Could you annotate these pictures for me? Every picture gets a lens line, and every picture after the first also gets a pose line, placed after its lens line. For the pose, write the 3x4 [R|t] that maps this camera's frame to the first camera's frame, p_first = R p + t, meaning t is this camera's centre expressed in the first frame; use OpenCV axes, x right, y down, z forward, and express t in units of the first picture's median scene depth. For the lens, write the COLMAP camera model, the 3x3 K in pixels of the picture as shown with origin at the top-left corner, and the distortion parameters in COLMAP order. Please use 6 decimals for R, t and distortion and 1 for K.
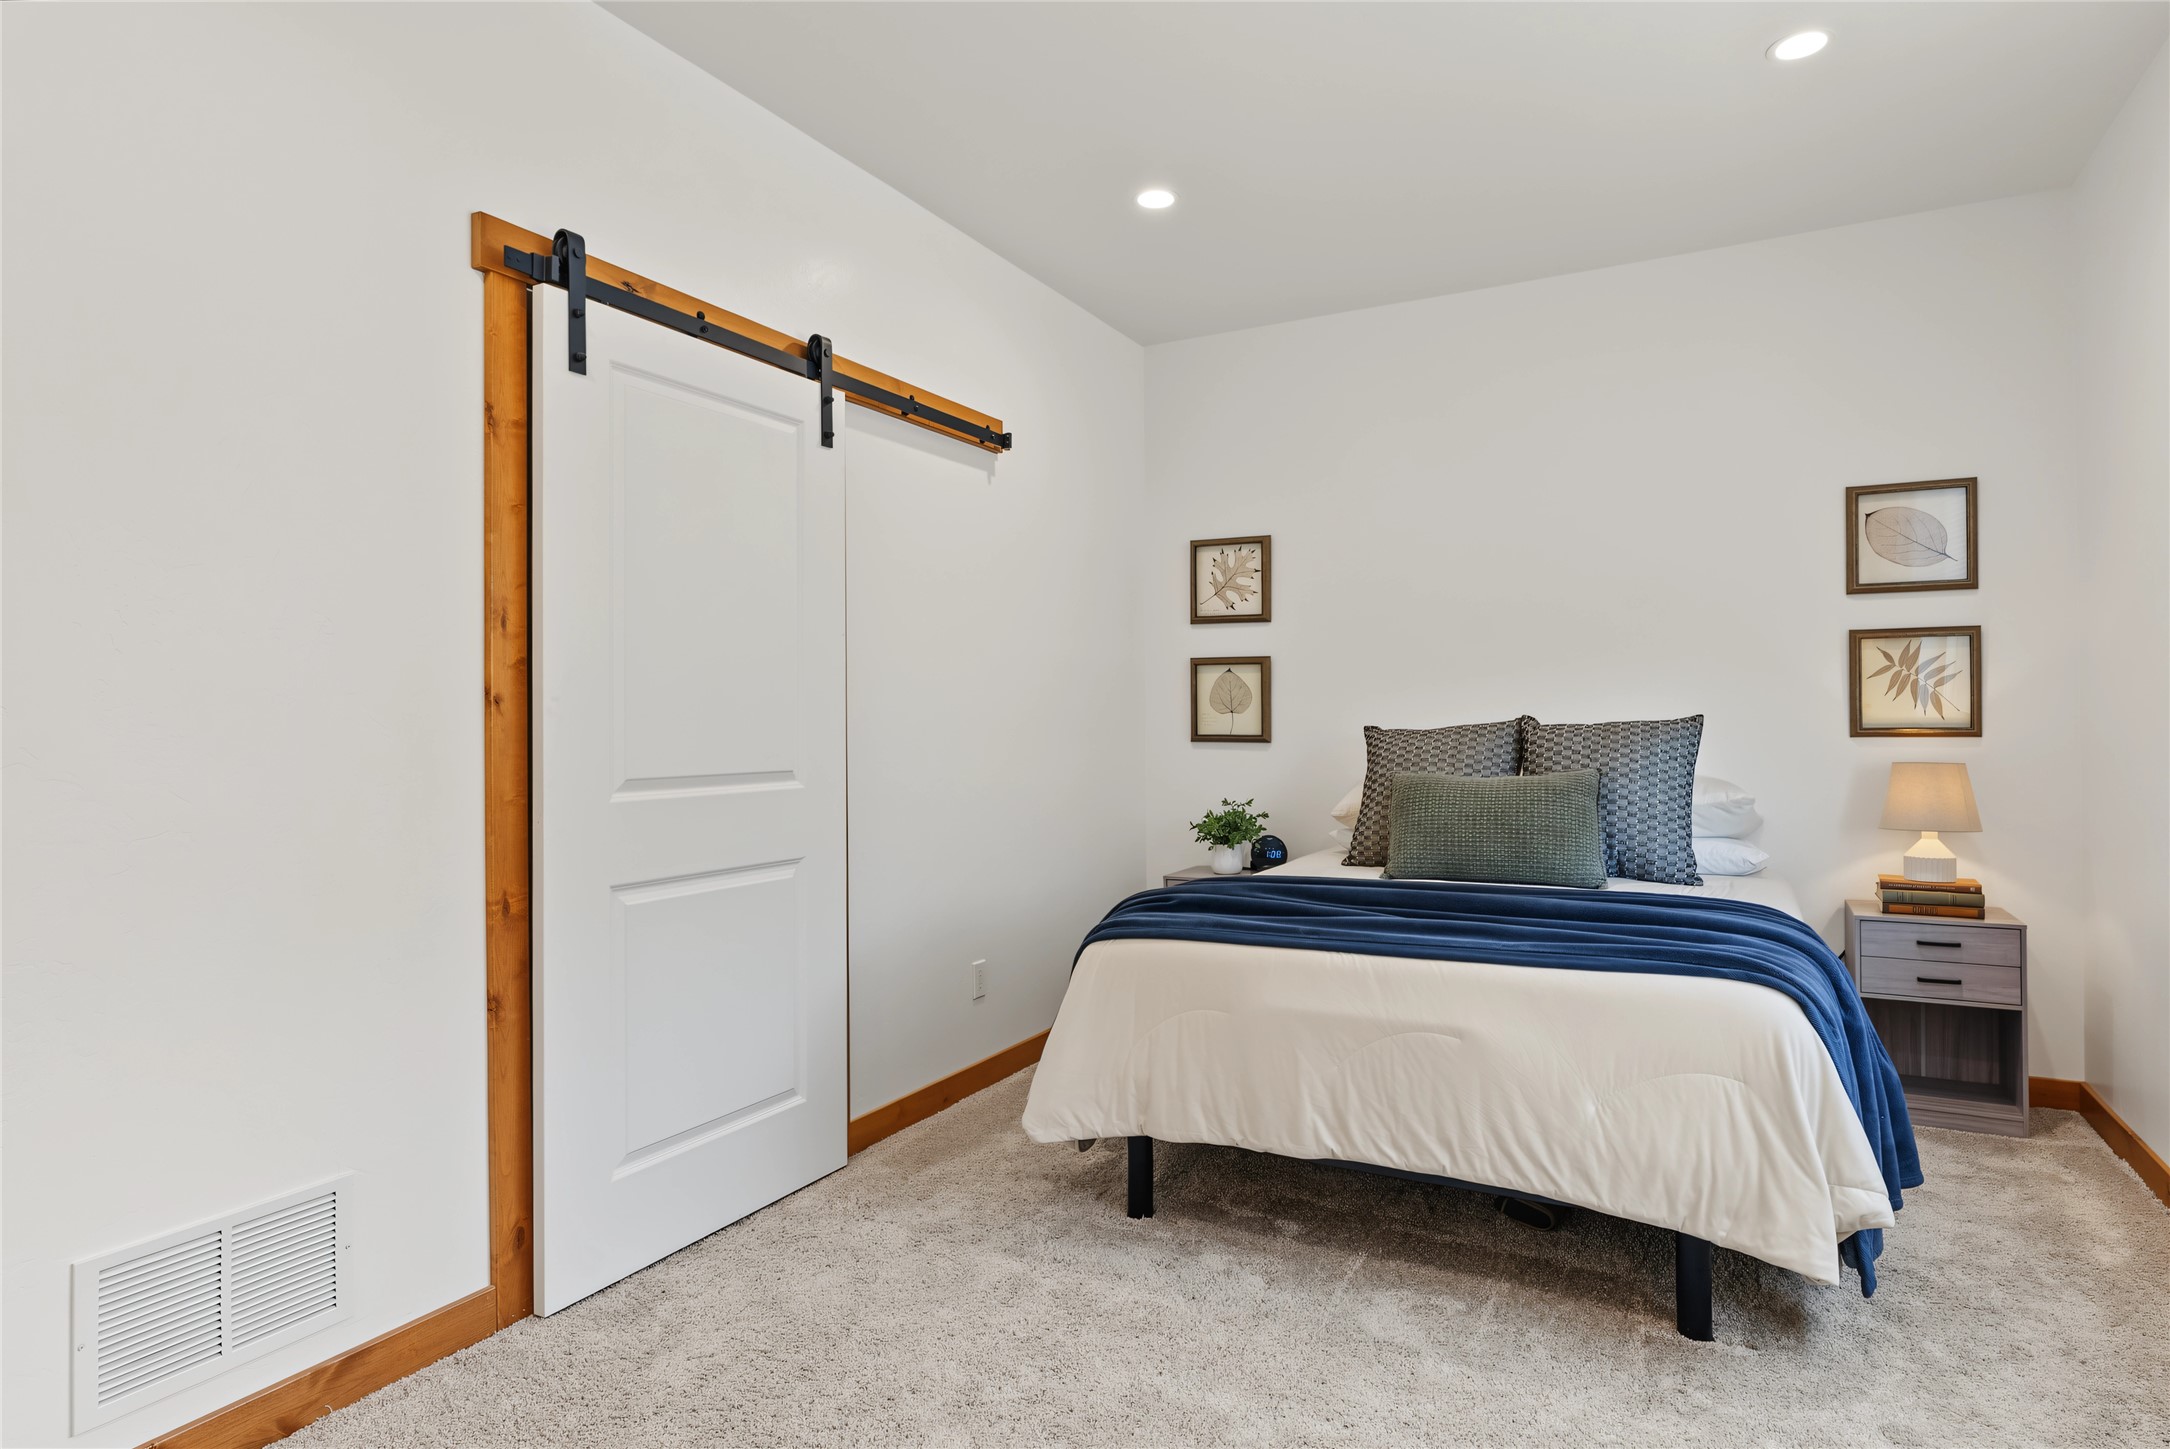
lens RADIAL K [[1202.8, 0, 1084.0], [0, 1202.8, 706.9], [0, 0, 1]] dist [0.009501, 0.000649]
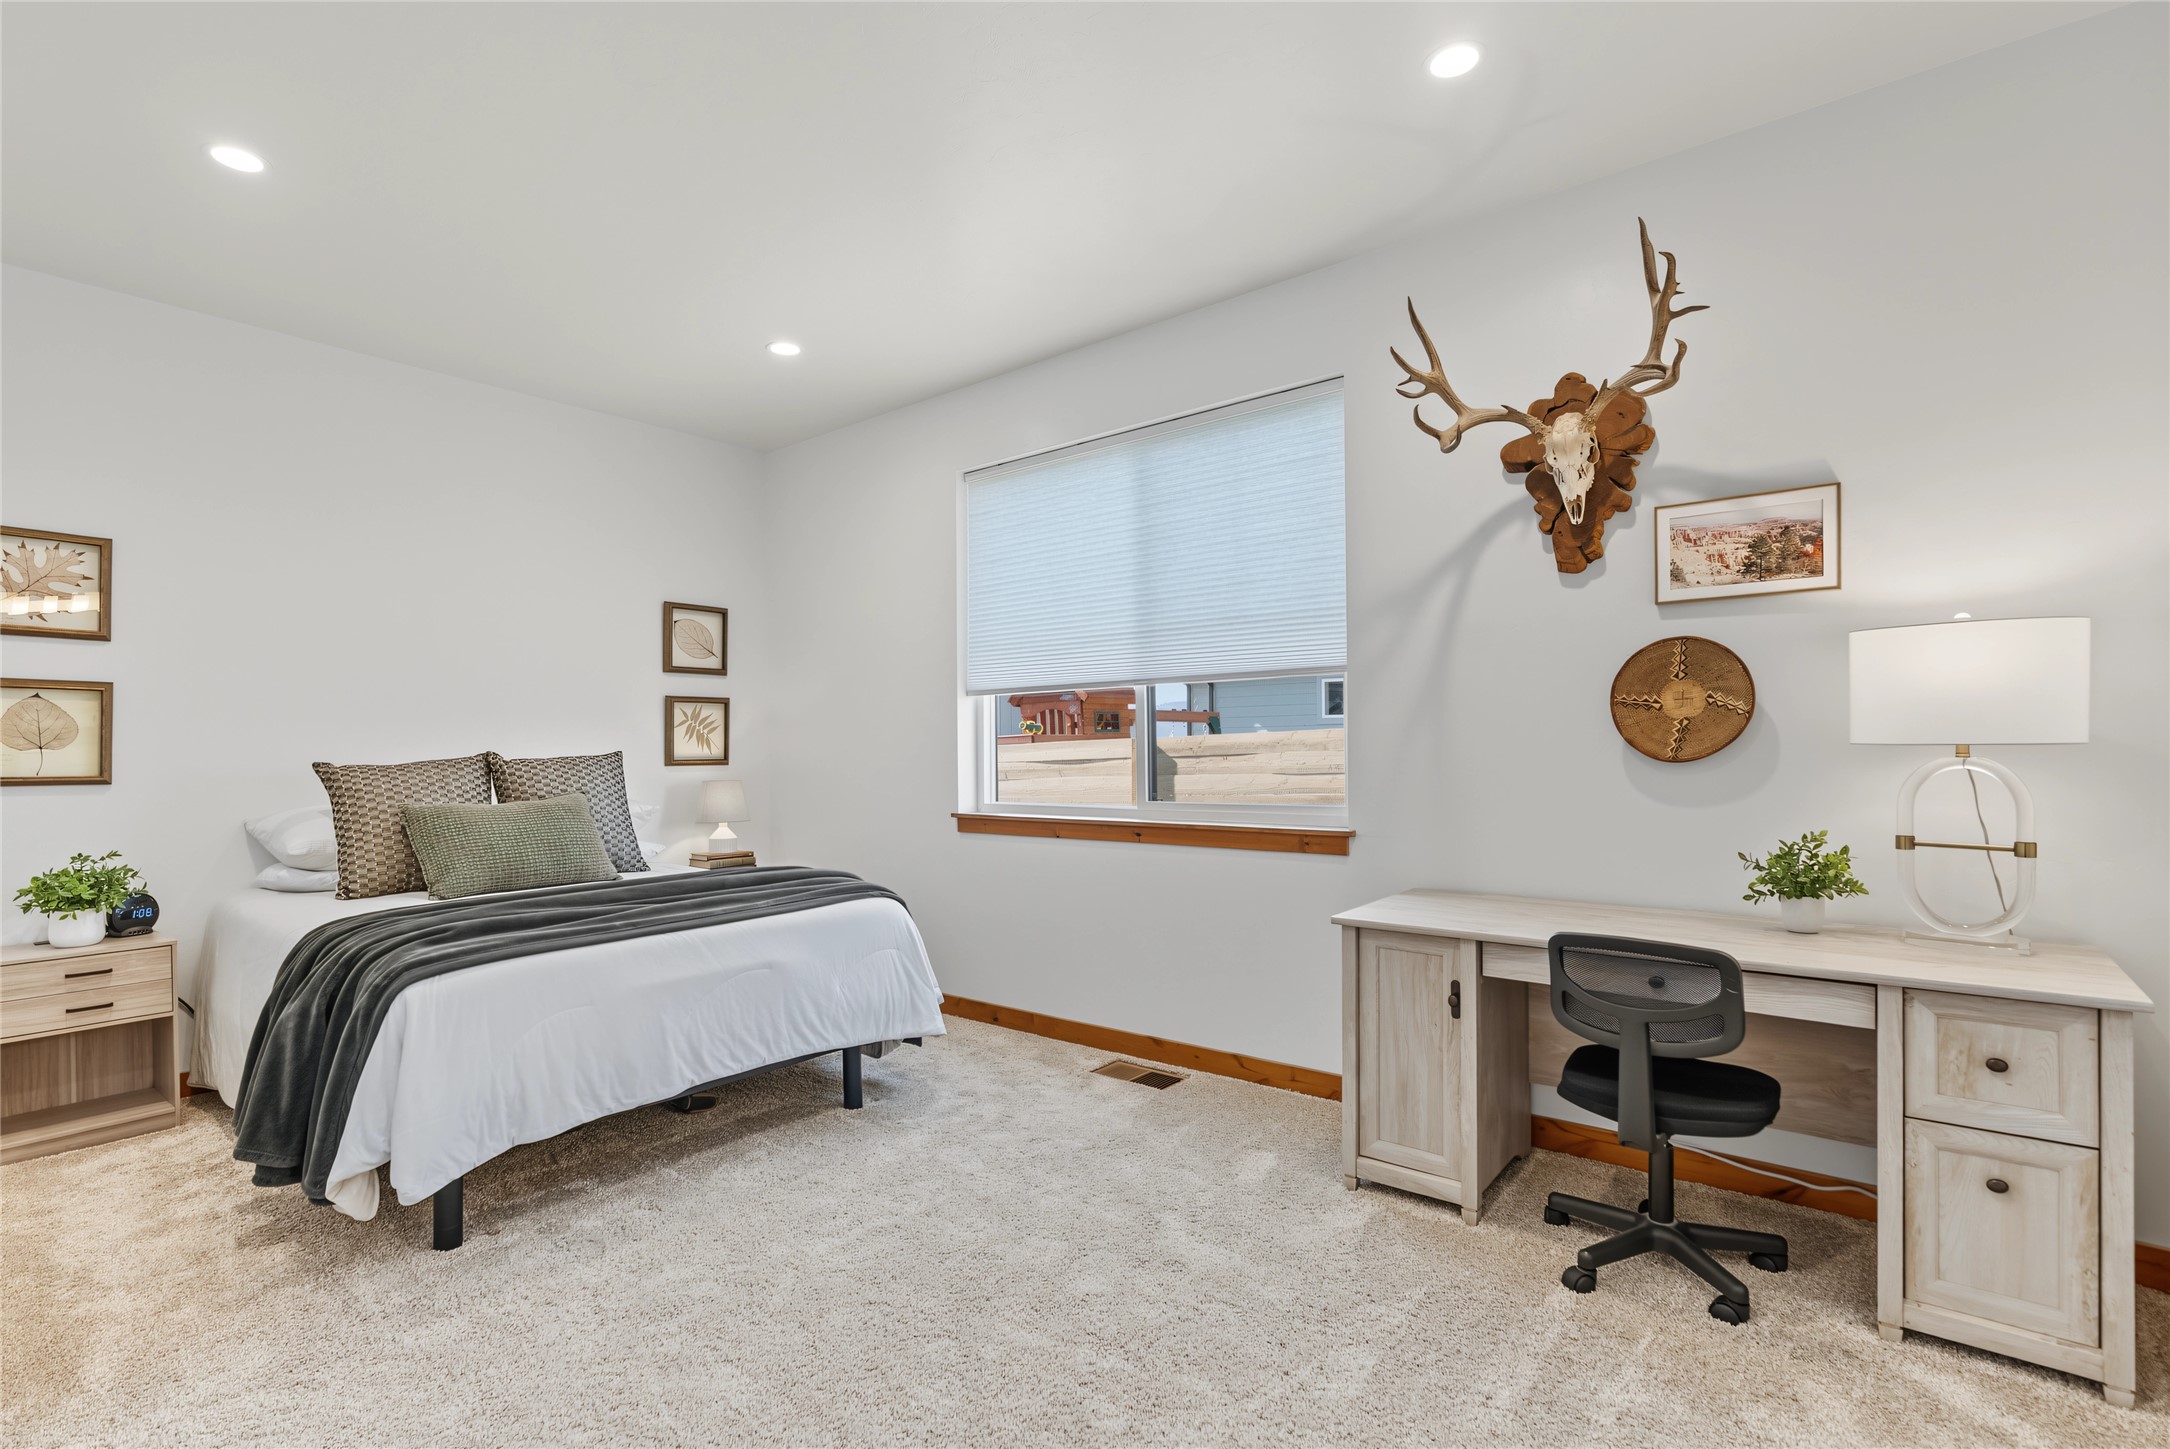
lens RADIAL K [[1005.7, 0, 1067.5], [0, 1005.7, 761.1], [0, 0, 1]] dist [-0.008003, 0.001472]
pose [[0.200130, -0.005548, 0.979754, -0.522993], [-0.000069, 0.999984, 0.005677, 0.011851], [-0.979769, -0.001204, 0.200126, 0.263224]]
